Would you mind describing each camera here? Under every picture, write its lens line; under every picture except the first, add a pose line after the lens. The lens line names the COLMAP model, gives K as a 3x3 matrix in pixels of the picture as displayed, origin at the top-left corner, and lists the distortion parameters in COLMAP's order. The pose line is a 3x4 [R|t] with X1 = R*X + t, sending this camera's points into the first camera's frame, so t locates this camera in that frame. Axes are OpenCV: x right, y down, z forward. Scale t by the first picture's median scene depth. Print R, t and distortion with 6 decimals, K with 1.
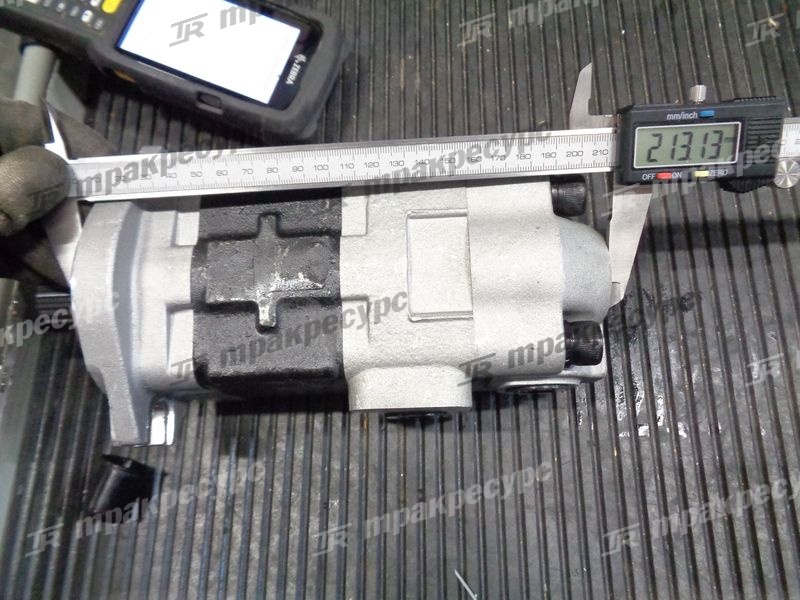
lens RADIAL K [[602.2, 0, 383.0], [0, 602.2, 300.3], [0, 0, 1]] dist [-0.002266, -0.004524]
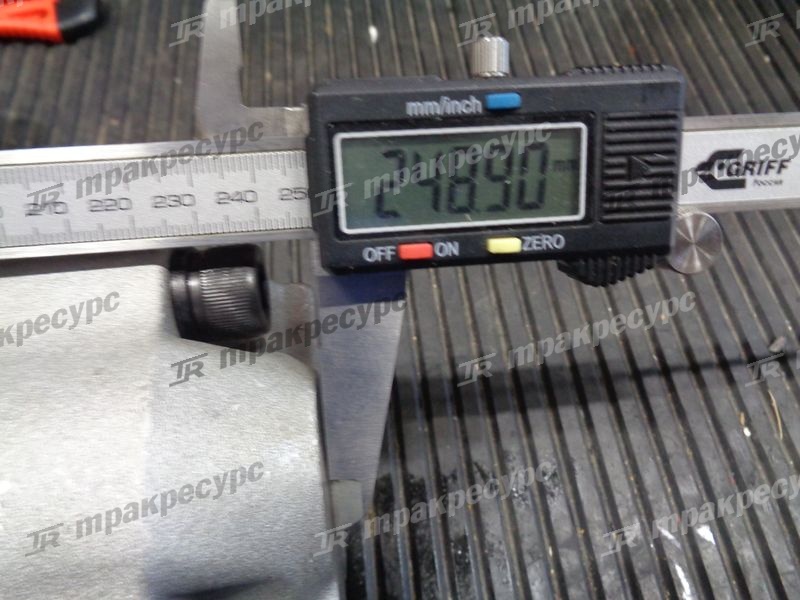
lens RADIAL K [[602.2, 0, 383.0], [0, 602.2, 300.3], [0, 0, 1]] dist [-0.002266, -0.004524]
pose [[0.990182, -0.052951, 0.129363, 0.299070], [0.081045, 0.971518, -0.222676, -0.049610], [-0.113887, 0.230974, 0.966272, 0.459887]]
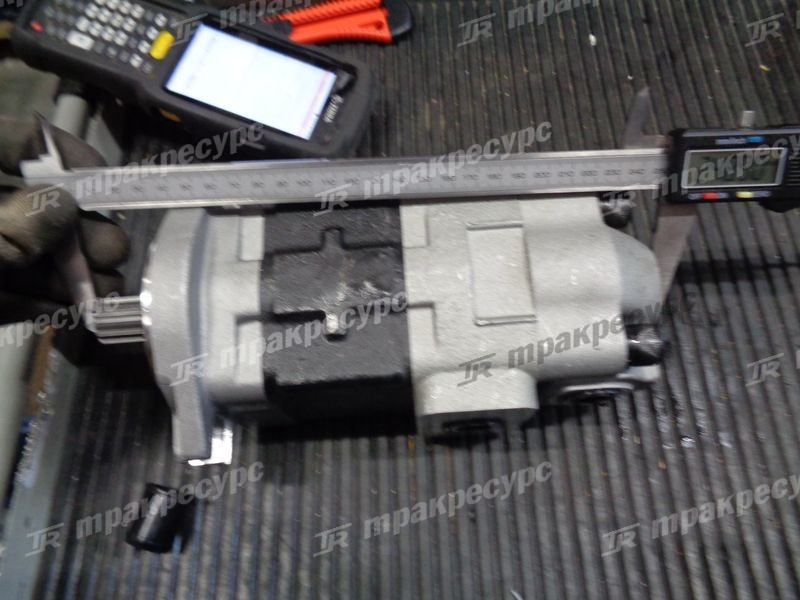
lens RADIAL K [[600.5, 0, 381.4], [0, 600.5, 298.1], [0, 0, 1]] dist [-0.006578, 0.002748]
pose [[0.999202, -0.015804, 0.036694, -0.117741], [0.019817, 0.993544, -0.111702, 0.076179], [-0.034692, 0.112340, 0.993064, -0.018694]]
